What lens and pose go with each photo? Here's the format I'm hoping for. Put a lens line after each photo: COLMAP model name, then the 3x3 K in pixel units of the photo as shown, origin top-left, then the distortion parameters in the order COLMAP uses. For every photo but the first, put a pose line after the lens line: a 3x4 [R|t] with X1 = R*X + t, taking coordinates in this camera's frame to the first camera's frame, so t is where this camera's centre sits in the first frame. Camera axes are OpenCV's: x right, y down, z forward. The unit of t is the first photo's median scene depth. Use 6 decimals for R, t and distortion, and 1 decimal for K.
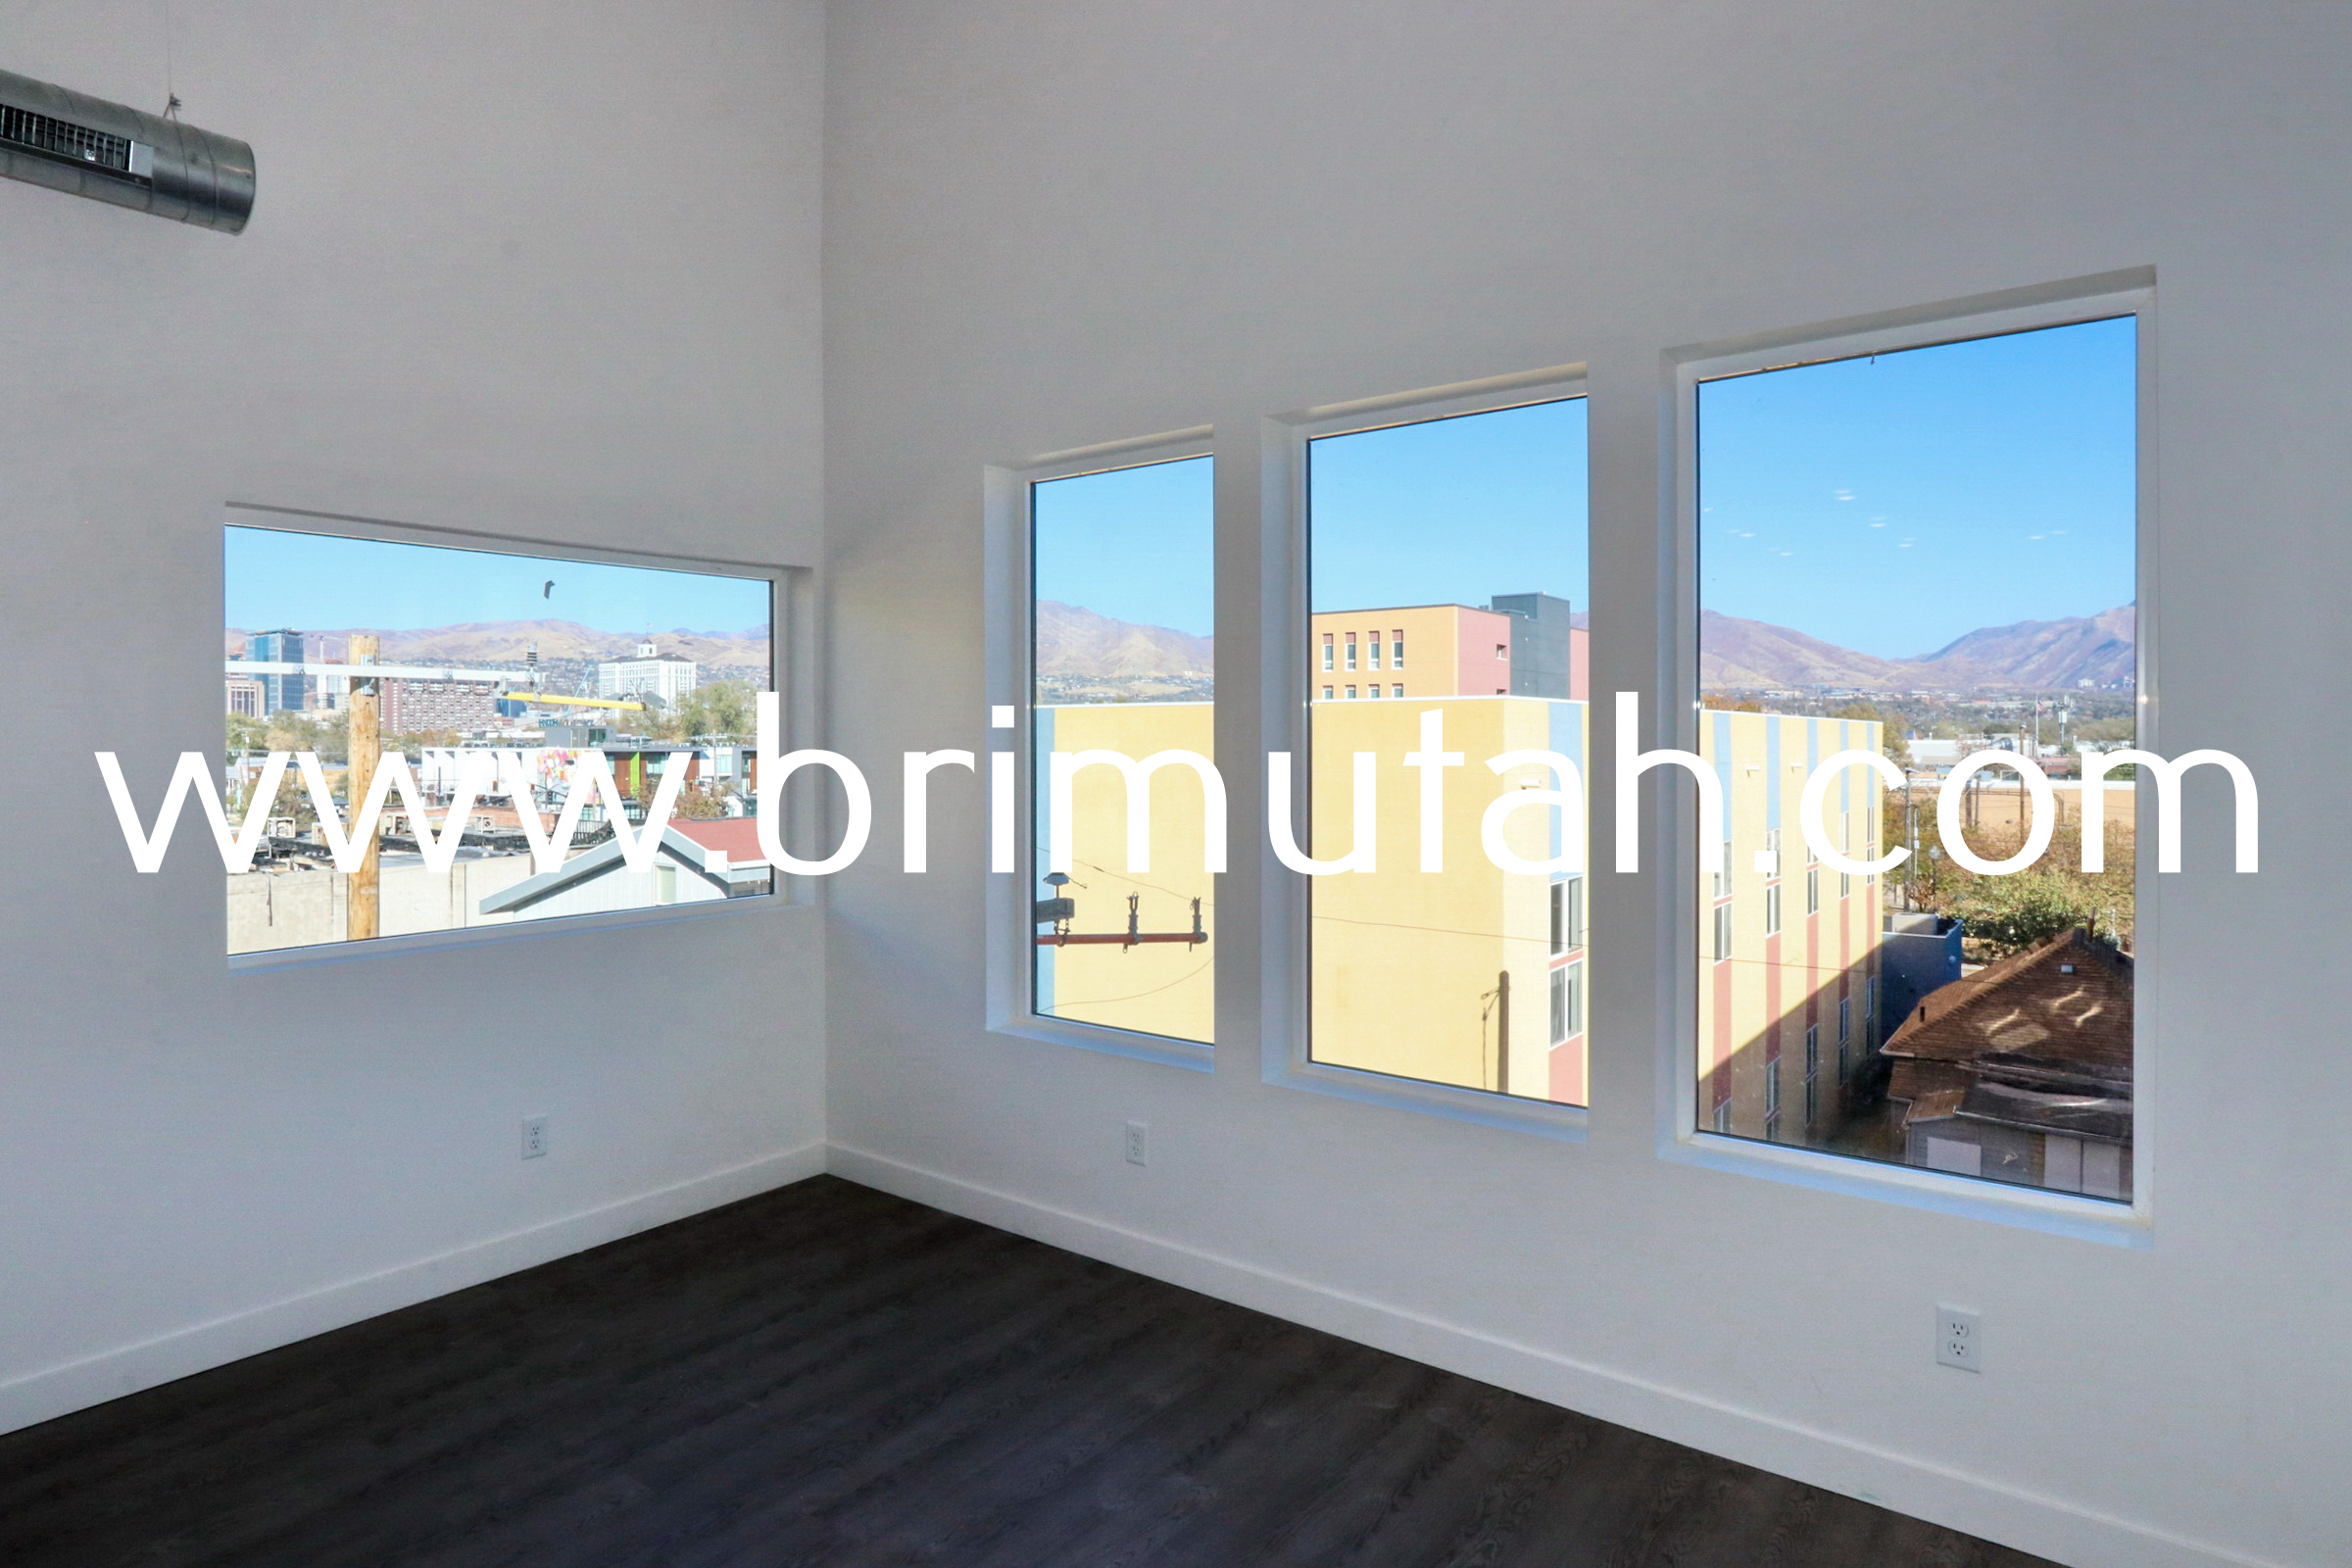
lens RADIAL K [[1365.8, 0, 1177.3], [0, 1365.8, 760.0], [0, 0, 1]] dist [-0.006283, -0.003265]
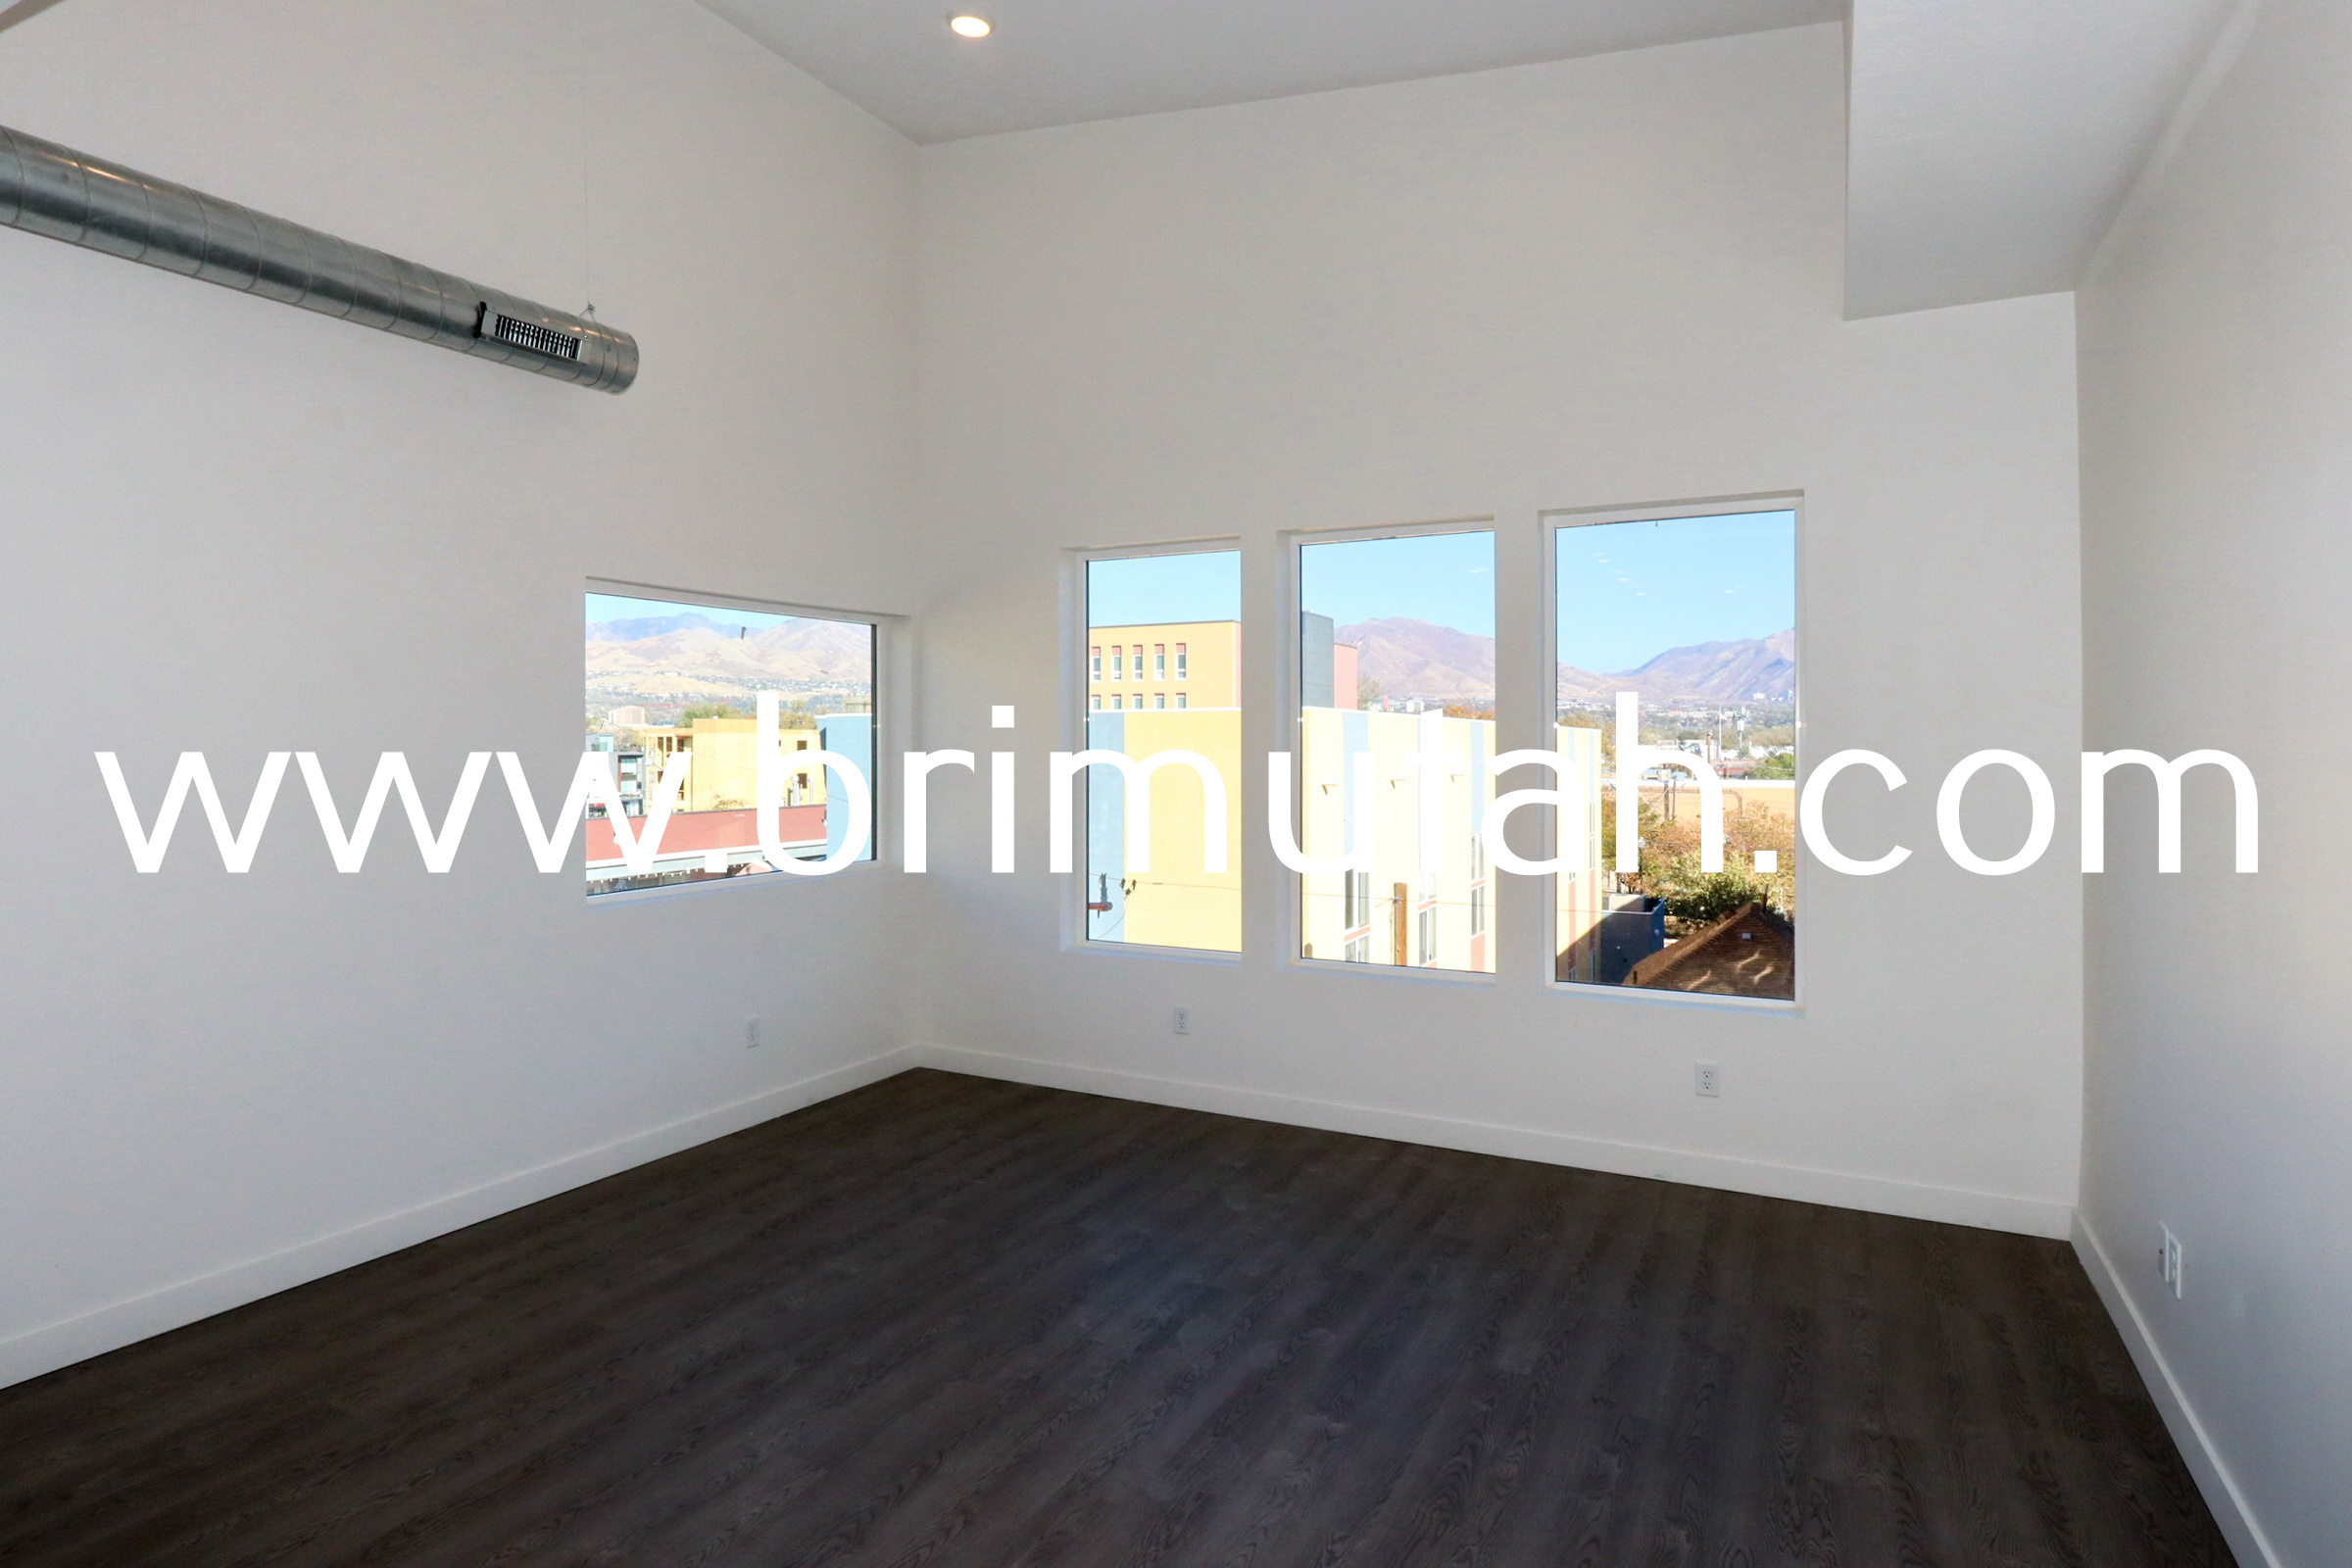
lens RADIAL K [[1365.8, 0, 1177.3], [0, 1365.8, 760.0], [0, 0, 1]] dist [-0.006283, -0.003265]
pose [[0.982660, -0.001518, 0.185409, -0.057545], [0.002232, 0.999991, -0.003641, 0.001379], [-0.185402, 0.003991, 0.982655, -0.082542]]
